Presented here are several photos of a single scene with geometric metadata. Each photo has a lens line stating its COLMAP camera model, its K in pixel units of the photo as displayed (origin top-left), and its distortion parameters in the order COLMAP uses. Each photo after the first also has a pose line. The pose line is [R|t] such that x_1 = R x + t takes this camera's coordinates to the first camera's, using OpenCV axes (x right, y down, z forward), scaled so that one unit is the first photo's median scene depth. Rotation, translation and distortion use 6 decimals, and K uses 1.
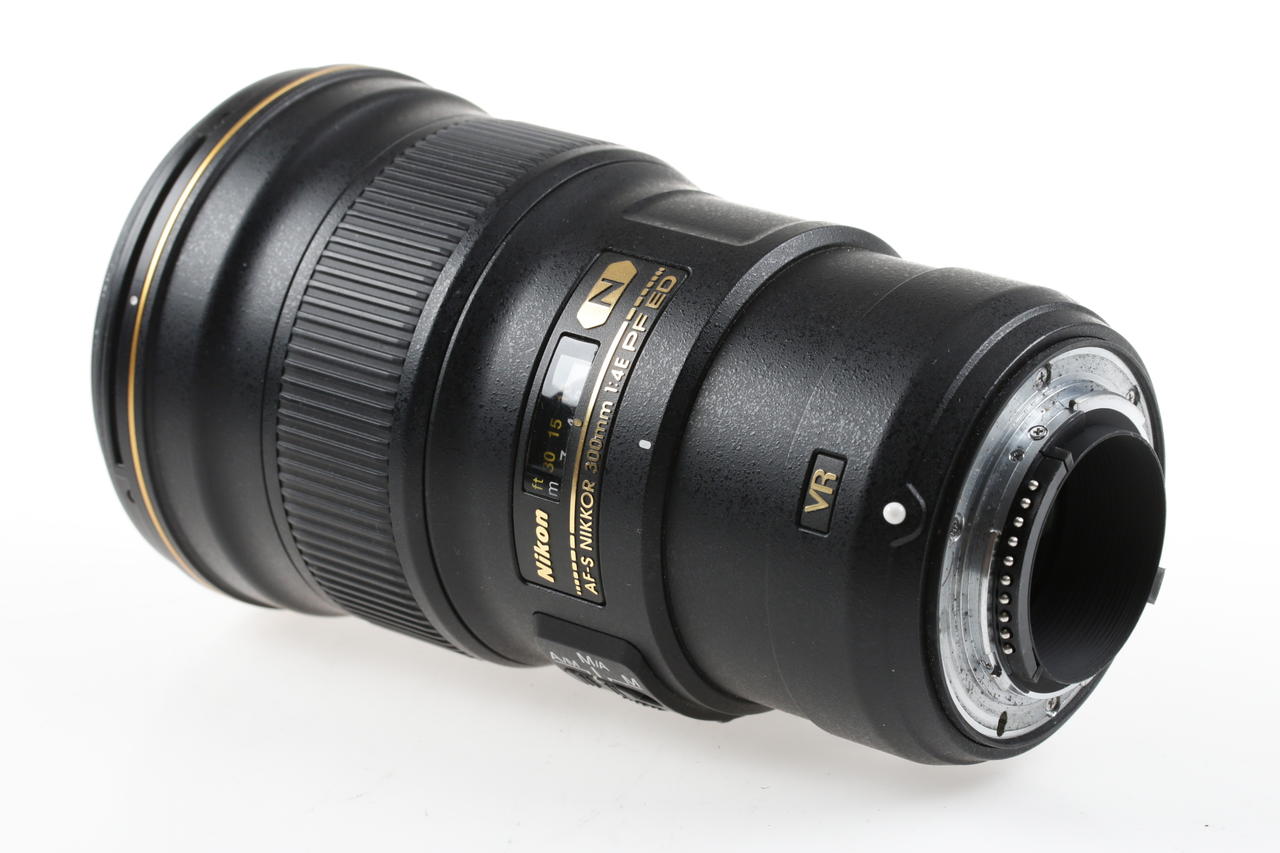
lens RADIAL K [[3507.7, 0, 638.9], [0, 3507.7, 425.6], [0, 0, 1]] dist [0.502769, 0.000000]
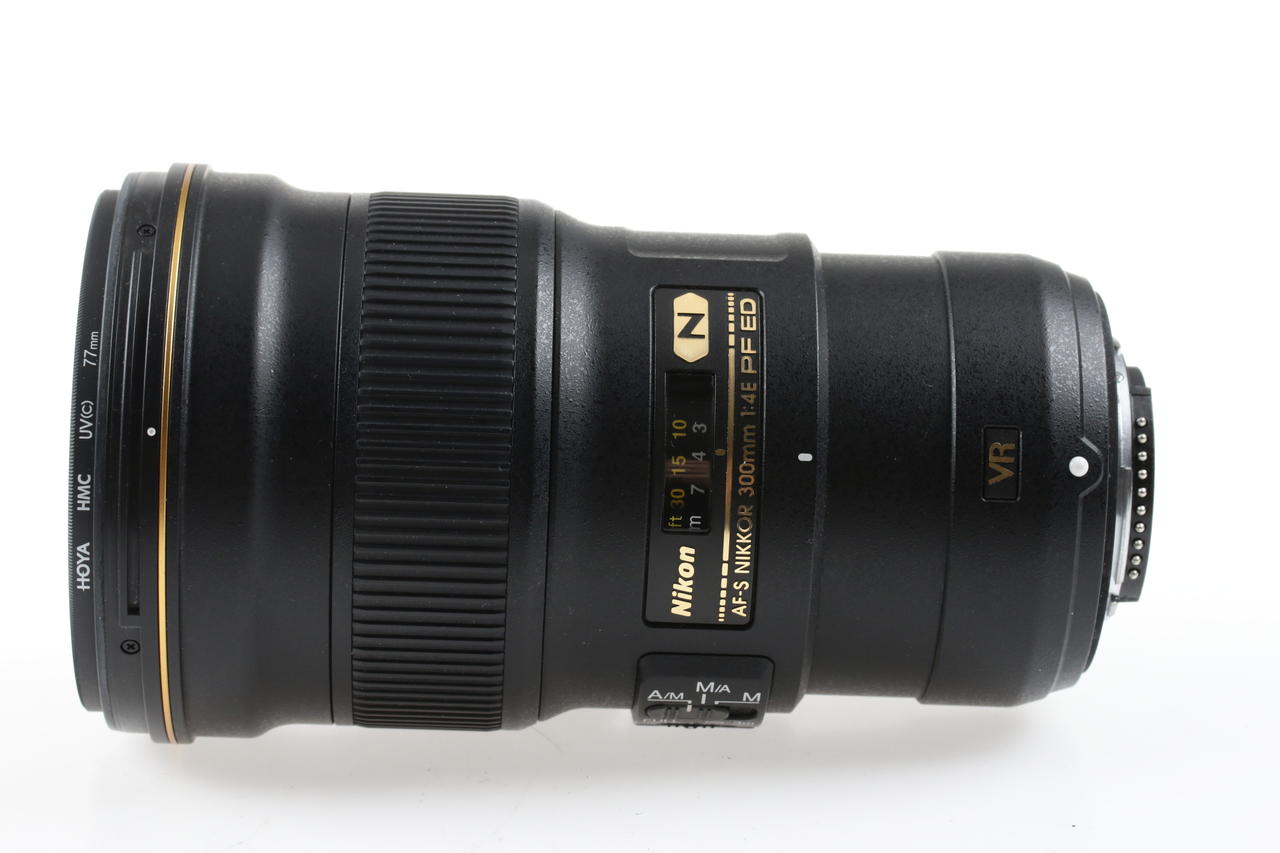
lens RADIAL K [[3507.7, 0, 641.1], [0, 3507.7, 426.8], [0, 0, 1]] dist [0.502769, 0.000000]
pose [[0.812649, -0.183221, 0.553202, -0.595928], [0.194557, 0.980123, 0.038815, -0.051911], [-0.549318, 0.076086, 0.832143, 0.161455]]
